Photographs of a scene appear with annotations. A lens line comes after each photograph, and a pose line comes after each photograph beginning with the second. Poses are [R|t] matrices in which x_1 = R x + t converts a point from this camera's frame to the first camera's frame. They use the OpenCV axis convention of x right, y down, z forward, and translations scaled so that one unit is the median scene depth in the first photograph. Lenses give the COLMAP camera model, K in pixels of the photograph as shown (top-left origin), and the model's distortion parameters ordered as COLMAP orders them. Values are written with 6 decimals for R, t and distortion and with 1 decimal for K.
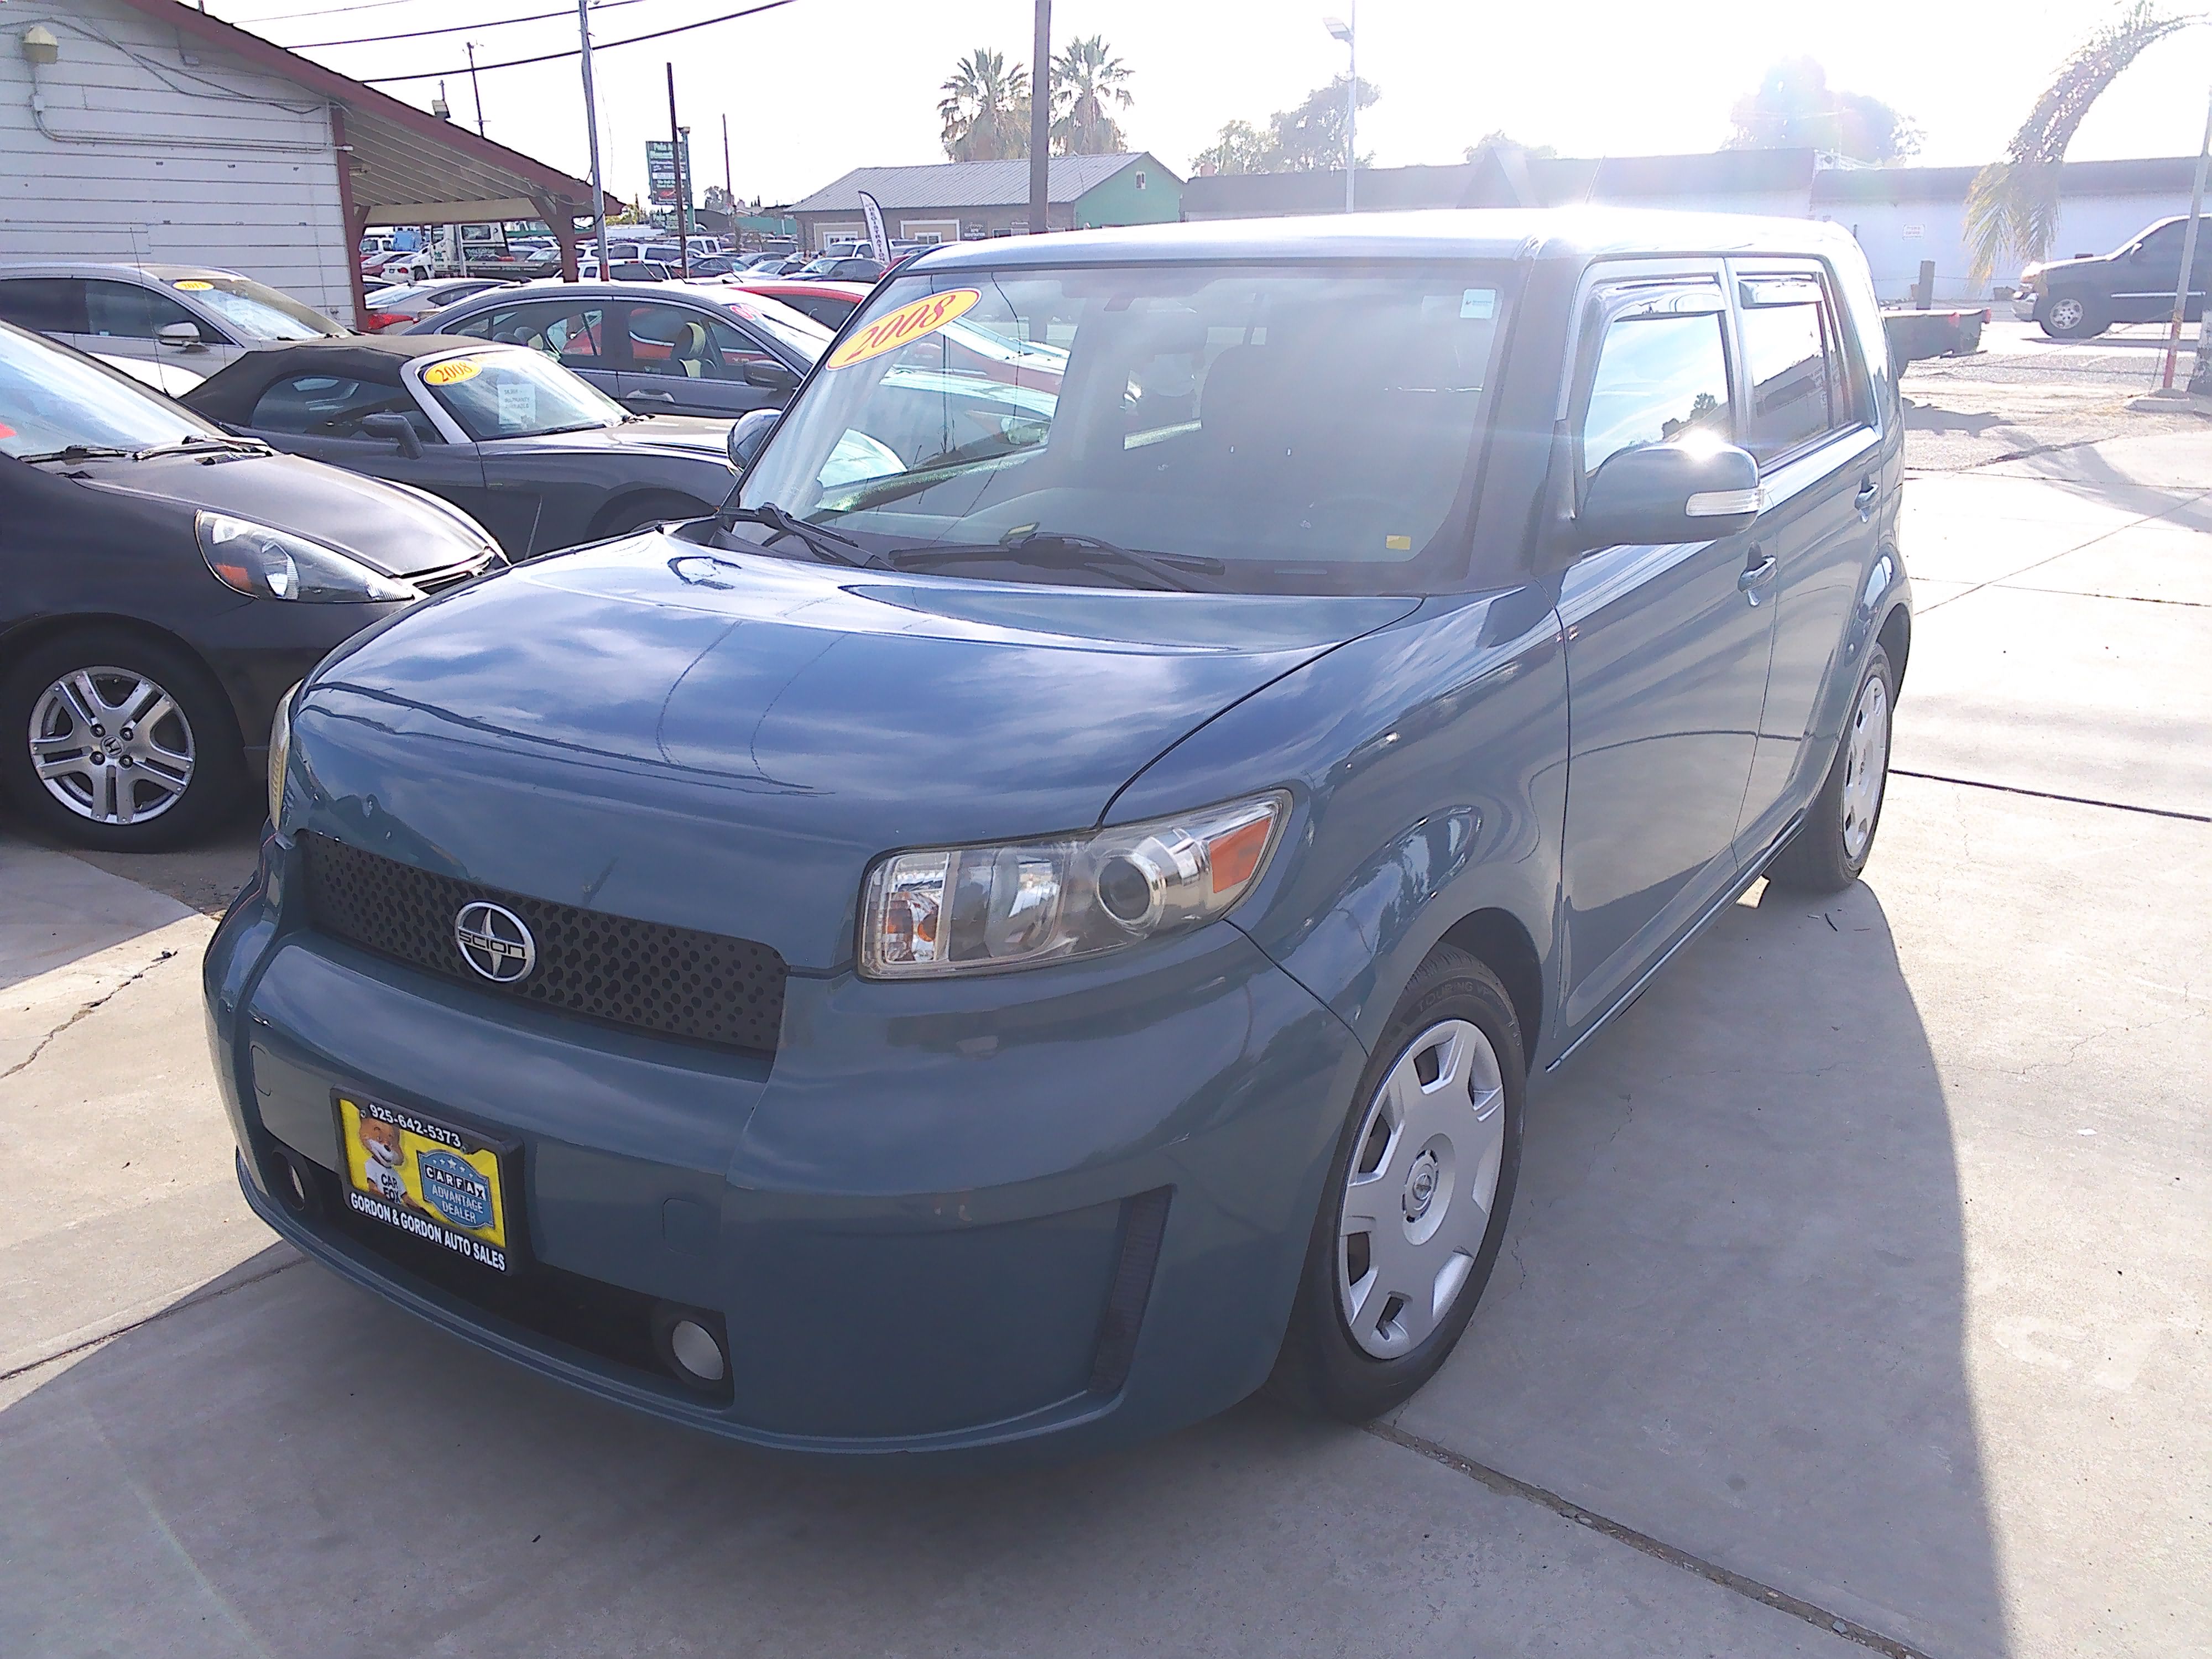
lens RADIAL K [[1832.5, 0, 1106.0], [0, 1832.5, 829.5], [0, 0, 1]] dist [0.094193, -0.168066]
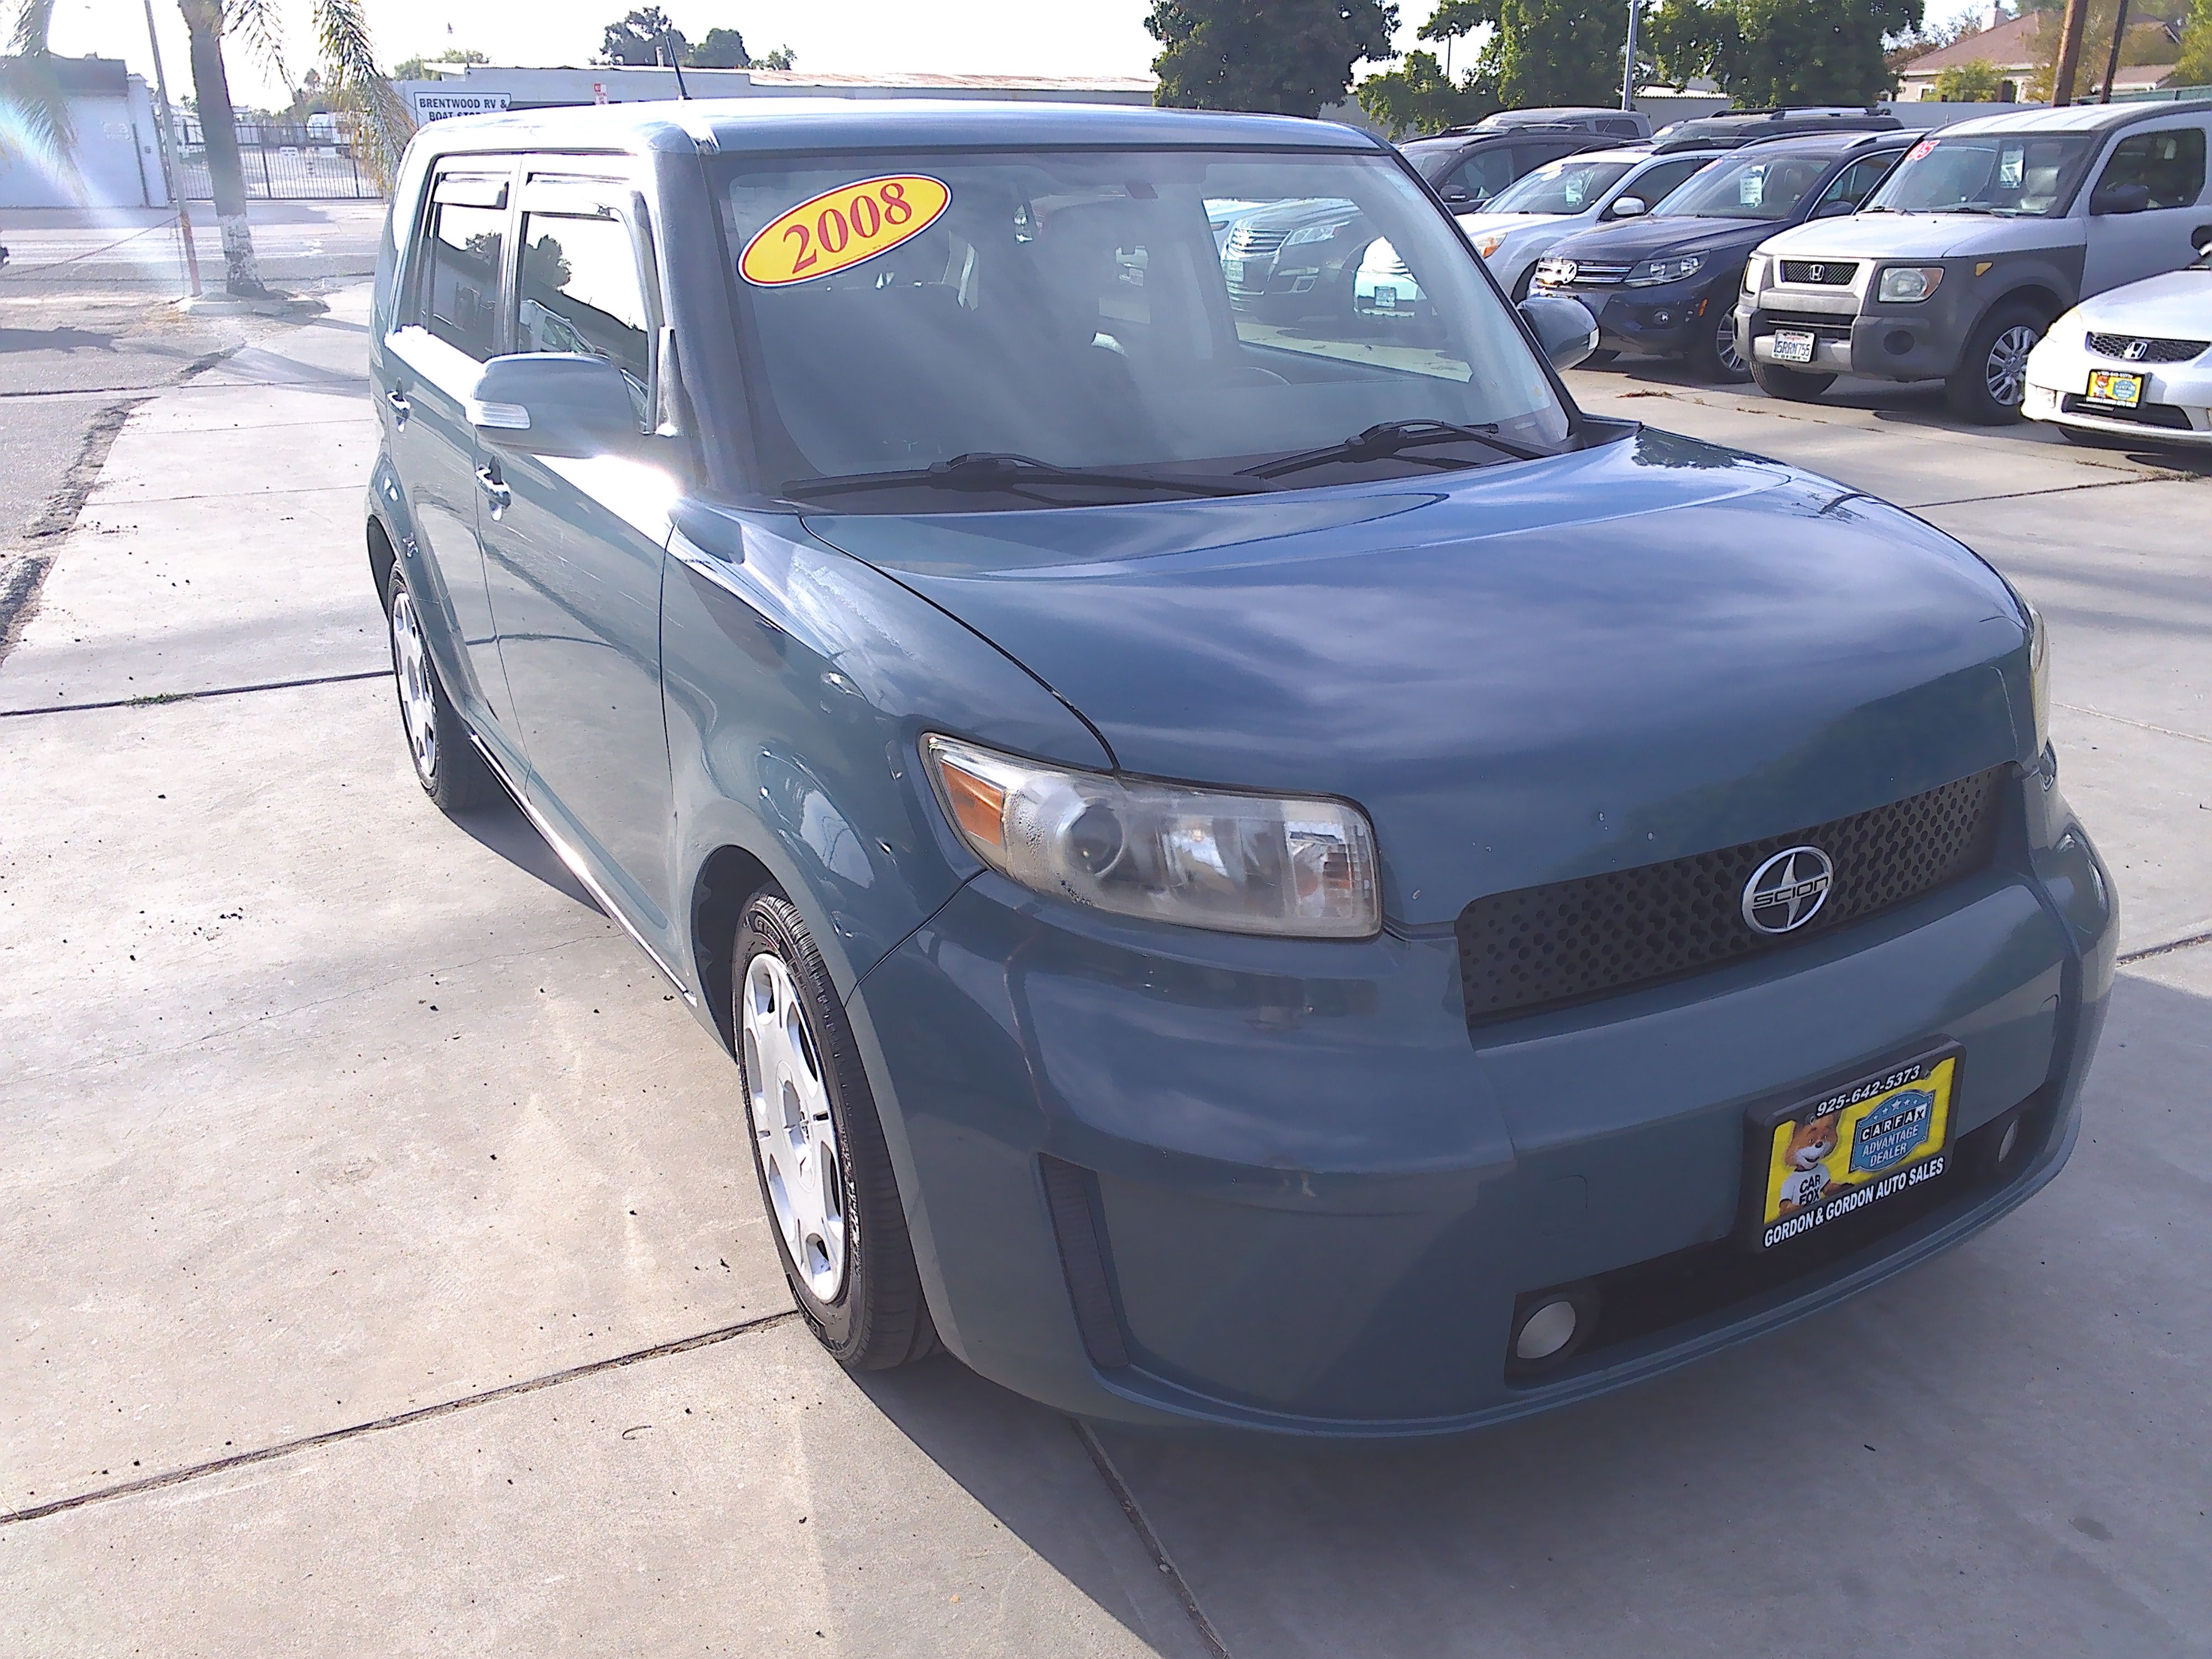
lens RADIAL K [[1832.5, 0, 1106.0], [0, 1832.5, 829.5], [0, 0, 1]] dist [0.094193, -0.168066]
pose [[0.412138, -0.300446, 0.860160, -1.234772], [0.262025, 0.943269, 0.203929, -0.240039], [-0.872631, 0.141336, 0.467481, 0.850085]]
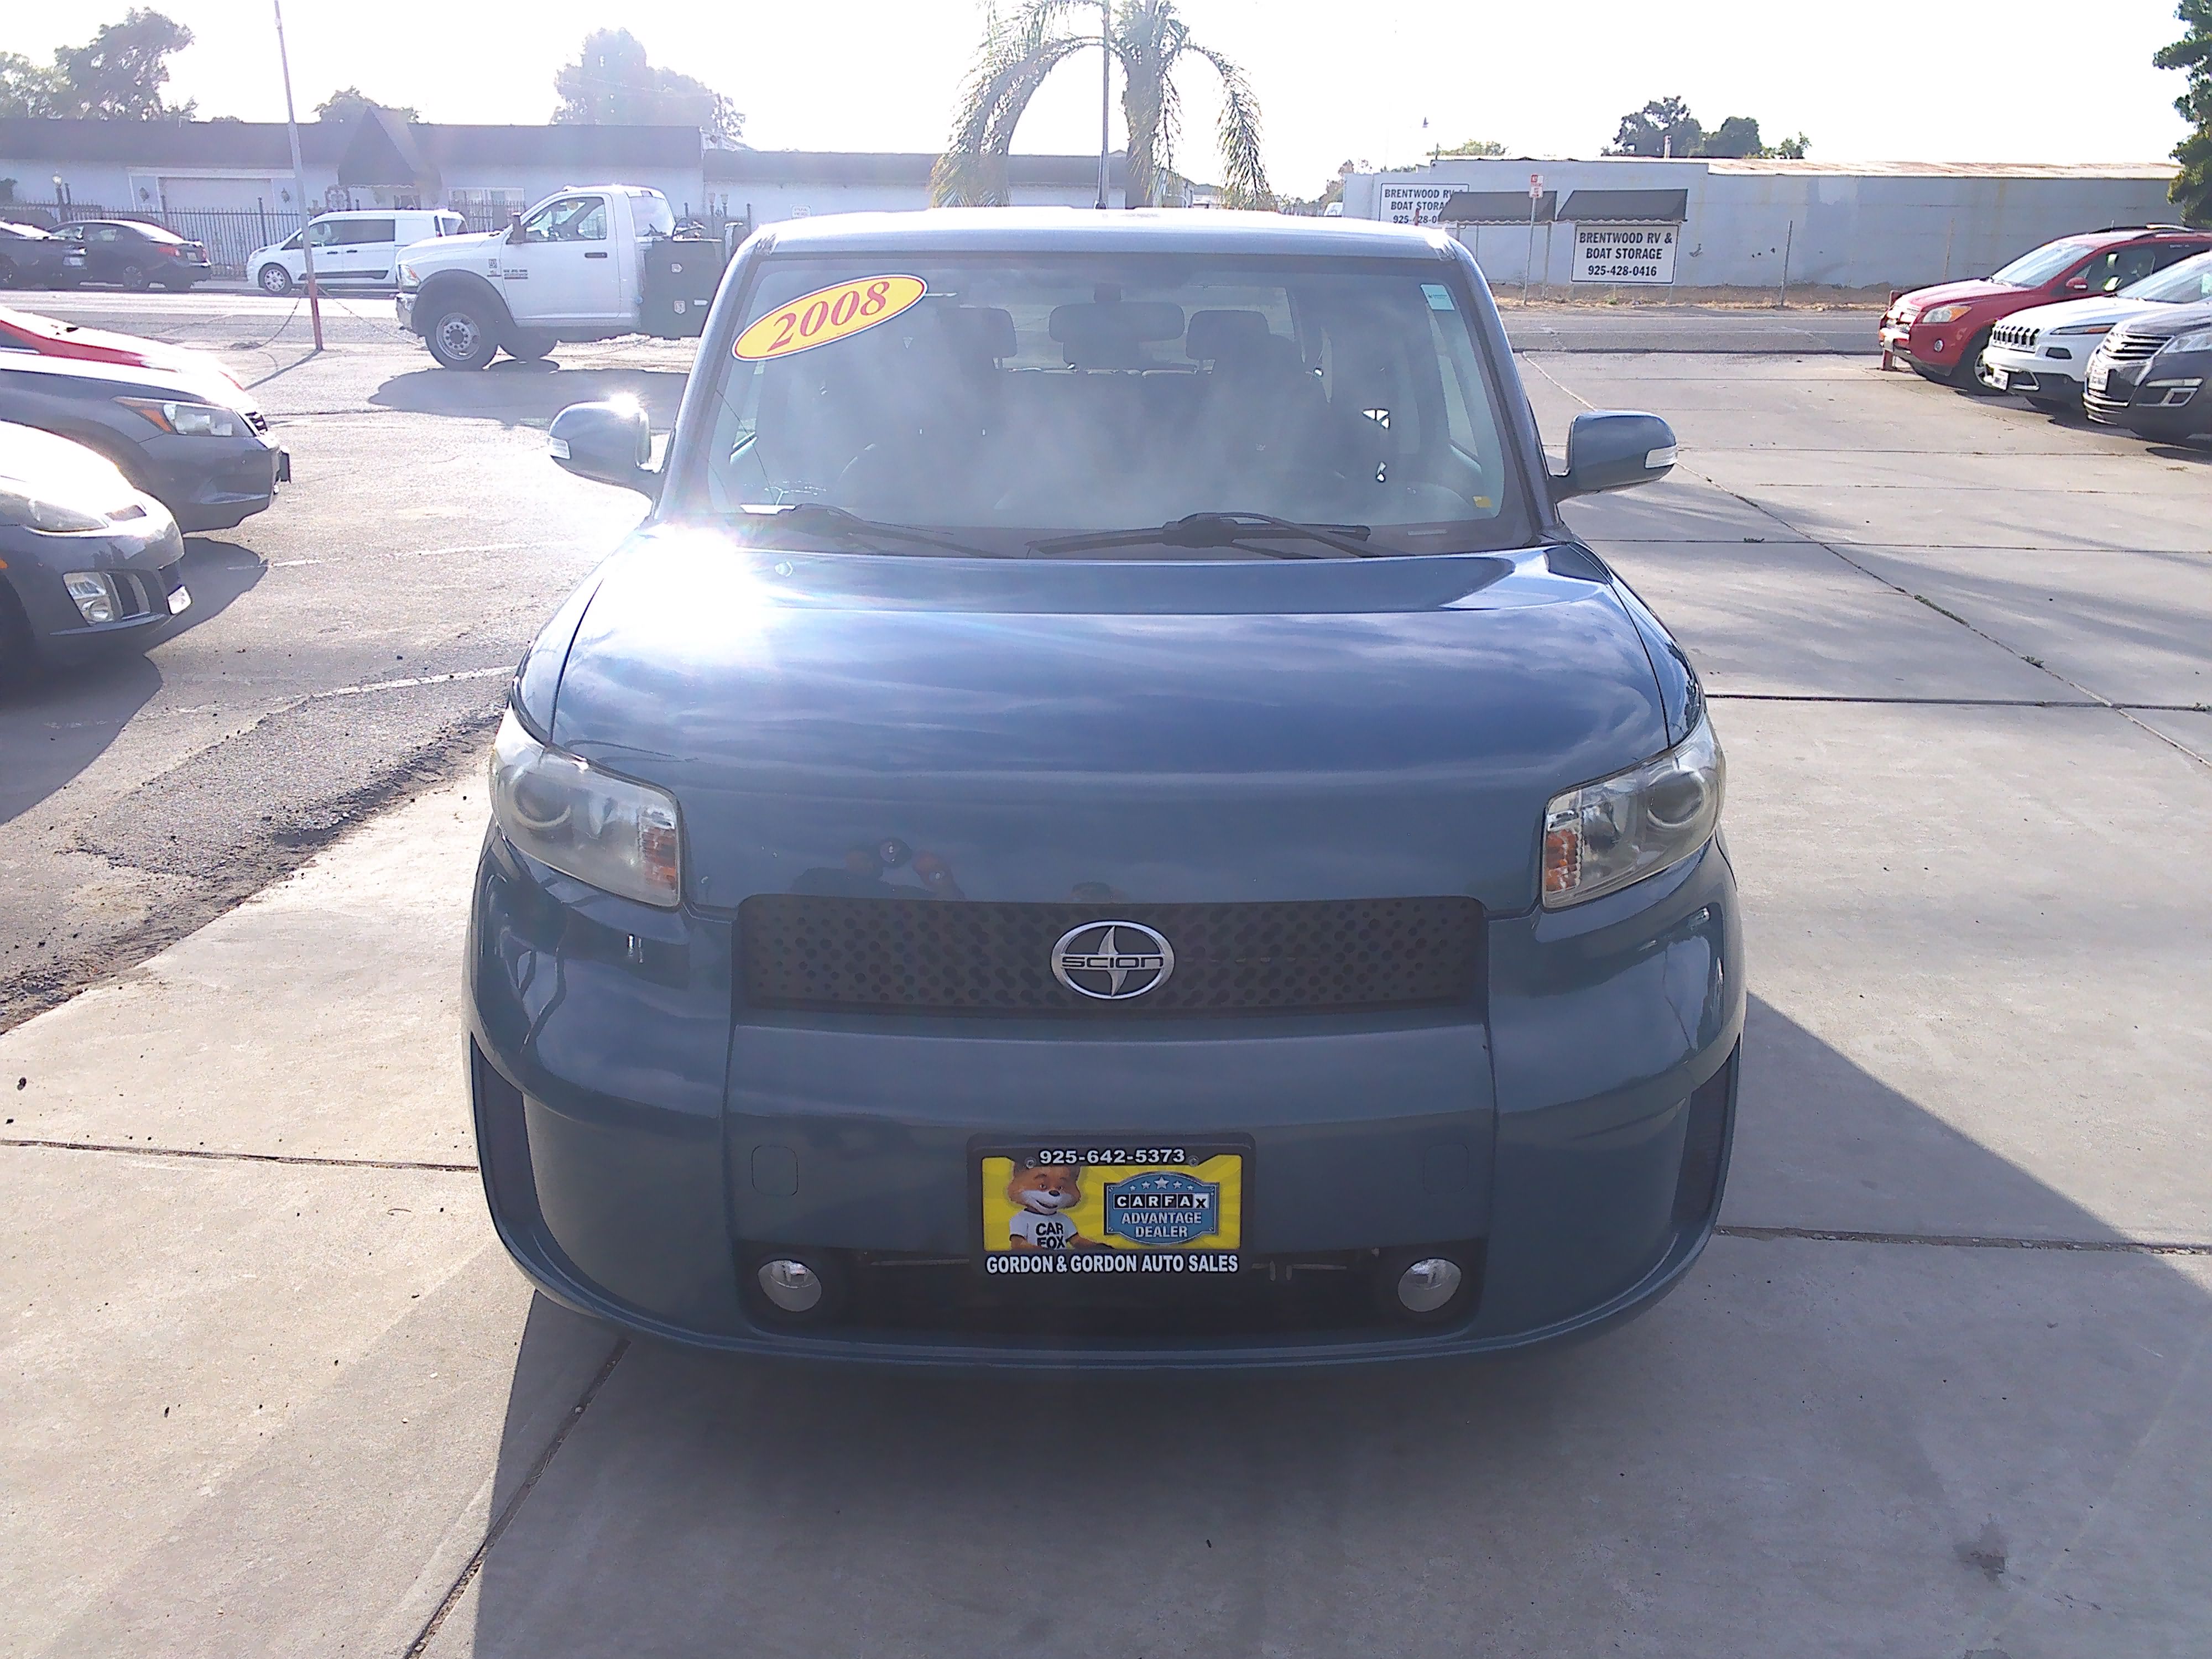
lens RADIAL K [[1861.4, 0, 1106.0], [0, 1861.4, 829.5], [0, 0, 1]] dist [0.045420, -0.062928]
pose [[0.815936, -0.153705, 0.557336, -0.859985], [0.146753, 0.987501, 0.057493, -0.063316], [-0.559206, 0.034880, 0.828294, 0.182467]]
